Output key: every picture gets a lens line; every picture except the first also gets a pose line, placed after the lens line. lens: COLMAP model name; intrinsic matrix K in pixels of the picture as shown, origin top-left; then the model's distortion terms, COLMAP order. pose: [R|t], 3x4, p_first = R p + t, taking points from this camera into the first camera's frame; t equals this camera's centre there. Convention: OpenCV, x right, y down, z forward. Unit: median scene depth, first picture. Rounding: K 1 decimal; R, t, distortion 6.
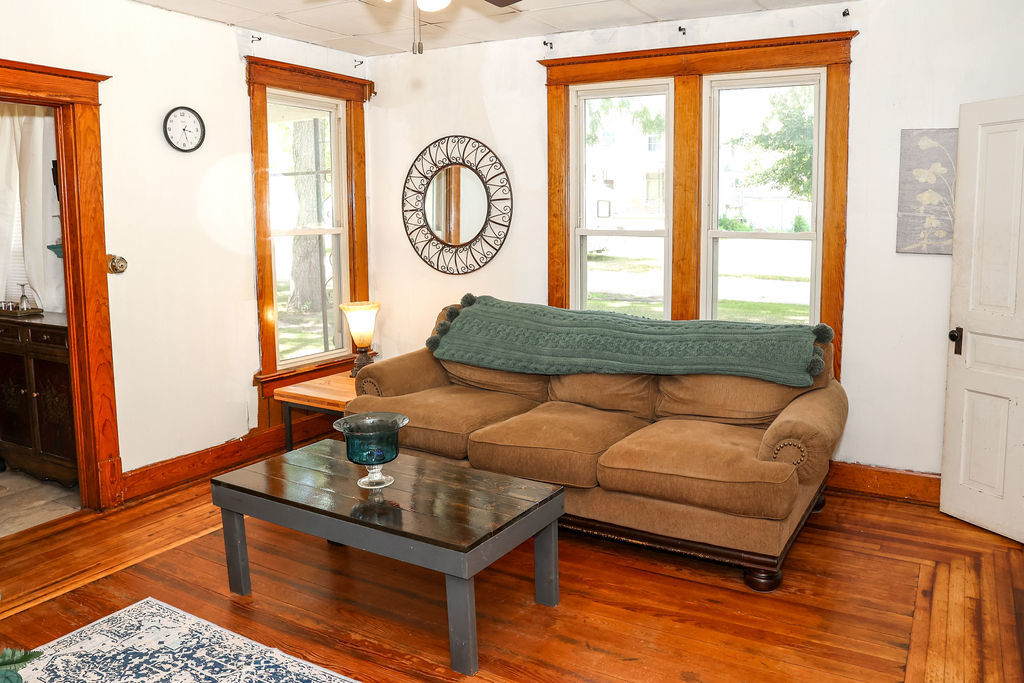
lens RADIAL K [[813.5, 0, 512.9], [0, 813.5, 302.3], [0, 0, 1]] dist [-0.002908, -0.002000]
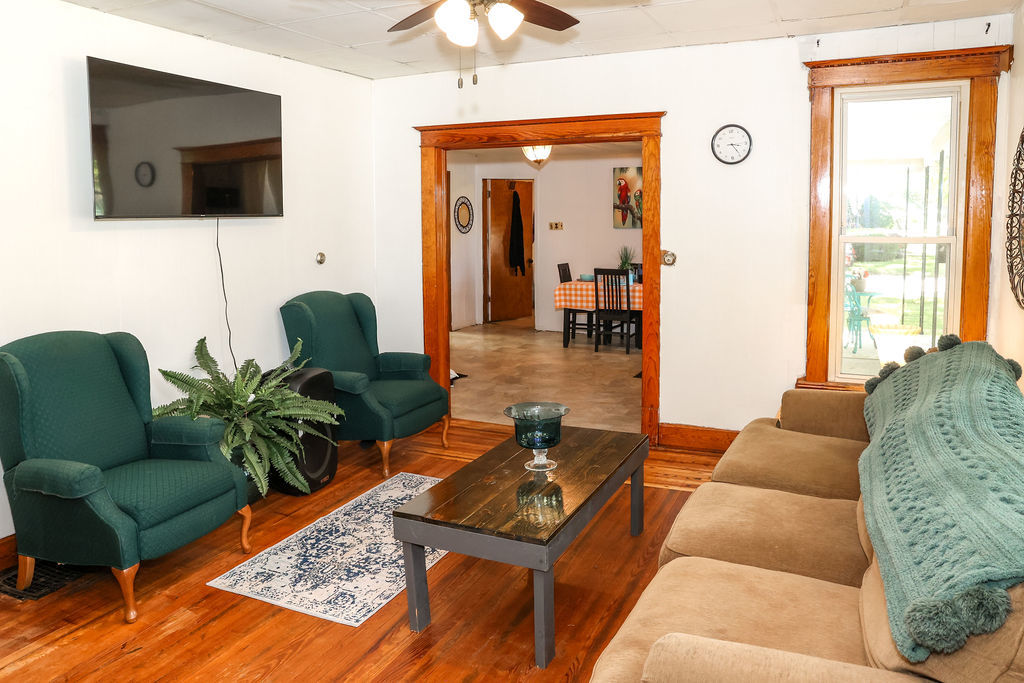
lens RADIAL K [[737.0, 0, 511.8], [0, 737.0, 272.6], [0, 0, 1]] dist [-0.082871, 0.086895]
pose [[0.083207, 0.080909, -0.993242, 0.604953], [-0.101792, 0.992175, 0.072294, -0.079326], [0.991320, 0.095089, 0.090791, 0.632183]]
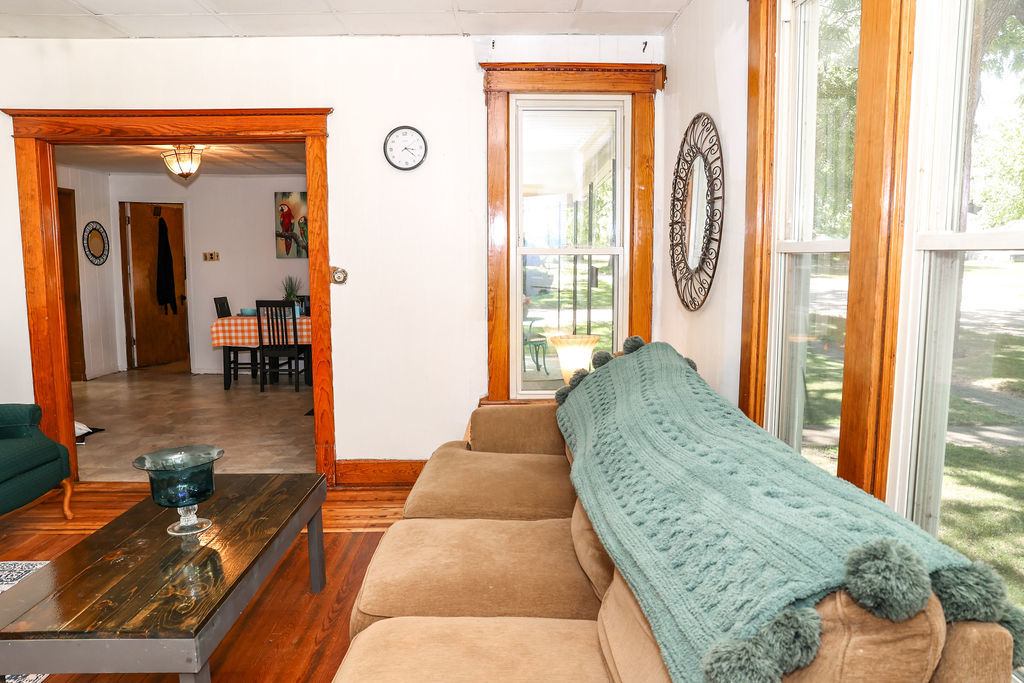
lens RADIAL K [[723.1, 0, 512.0], [0, 723.1, 341.5], [0, 0, 1]] dist [-0.114130, 0.104849]
pose [[0.509933, 0.102617, -0.854071, 0.474464], [-0.096423, 0.993421, 0.061789, -0.038664], [0.854793, 0.050844, 0.516473, 0.669919]]
